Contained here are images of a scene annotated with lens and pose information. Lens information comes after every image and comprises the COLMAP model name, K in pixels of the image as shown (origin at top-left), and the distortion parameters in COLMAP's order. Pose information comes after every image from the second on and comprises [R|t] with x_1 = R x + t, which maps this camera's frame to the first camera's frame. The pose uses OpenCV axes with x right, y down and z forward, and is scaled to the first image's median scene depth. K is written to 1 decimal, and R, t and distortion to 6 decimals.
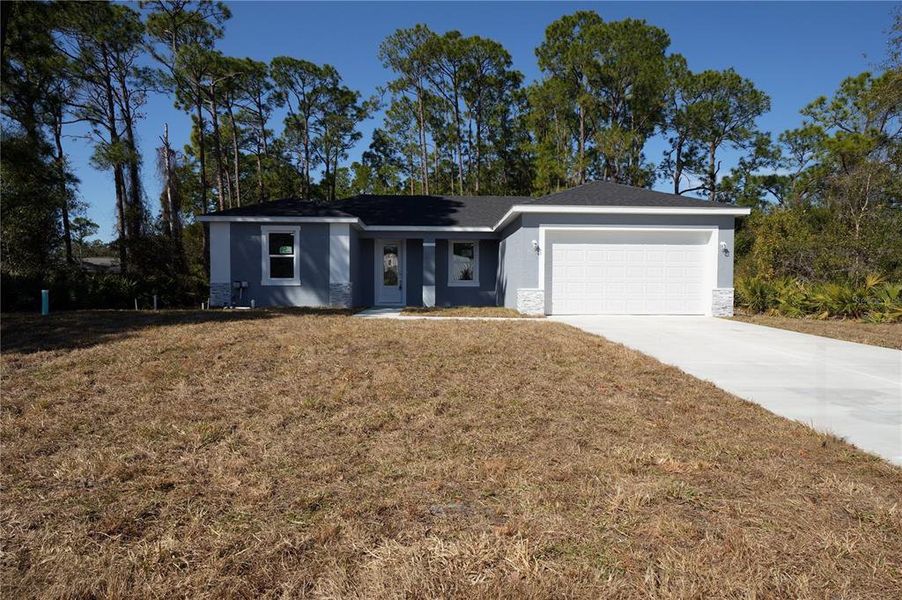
lens RADIAL K [[503.7, 0, 451.0], [0, 503.7, 300.0], [0, 0, 1]] dist [-0.017201, 0.001120]
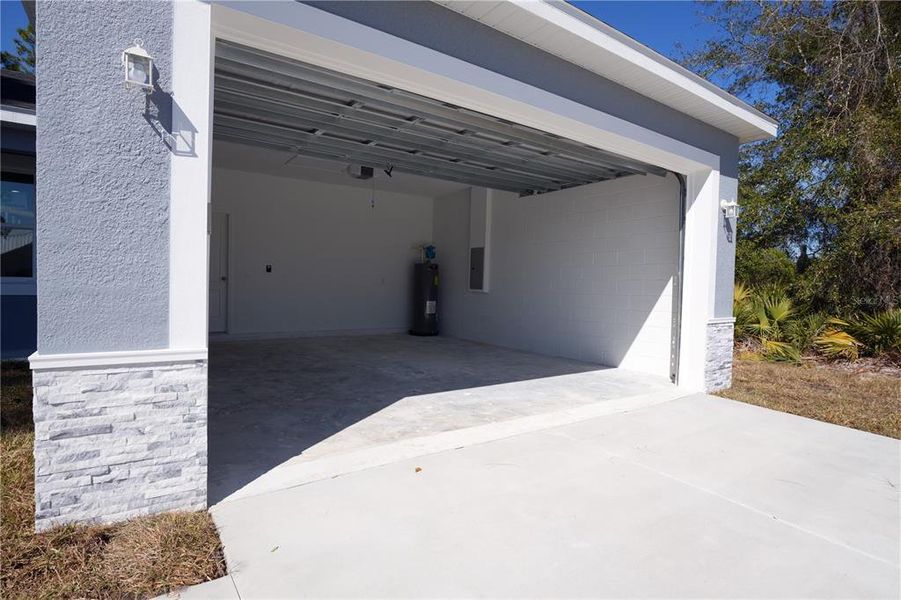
lens RADIAL K [[503.1, 0, 450.5], [0, 503.1, 300.0], [0, 0, 1]] dist [-0.017201, 0.001120]
pose [[0.844500, 0.002753, 0.535549, 0.144276], [-0.009864, 0.999897, 0.010414, -0.037268], [-0.535465, -0.014077, 0.844440, 0.713178]]
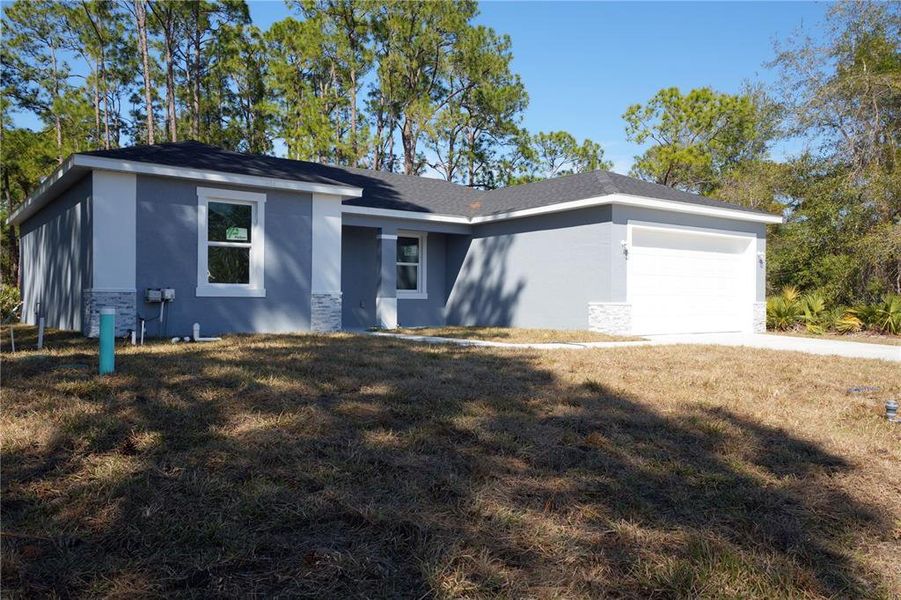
lens RADIAL K [[646.3, 0, 450.5], [0, 646.3, 300.0], [0, 0, 1]] dist [0.032438, -0.000593]
pose [[0.854108, 0.001811, 0.520093, -0.505354], [0.009258, 0.999783, -0.018686, -0.009433], [-0.520014, 0.020775, 0.853905, 0.252465]]
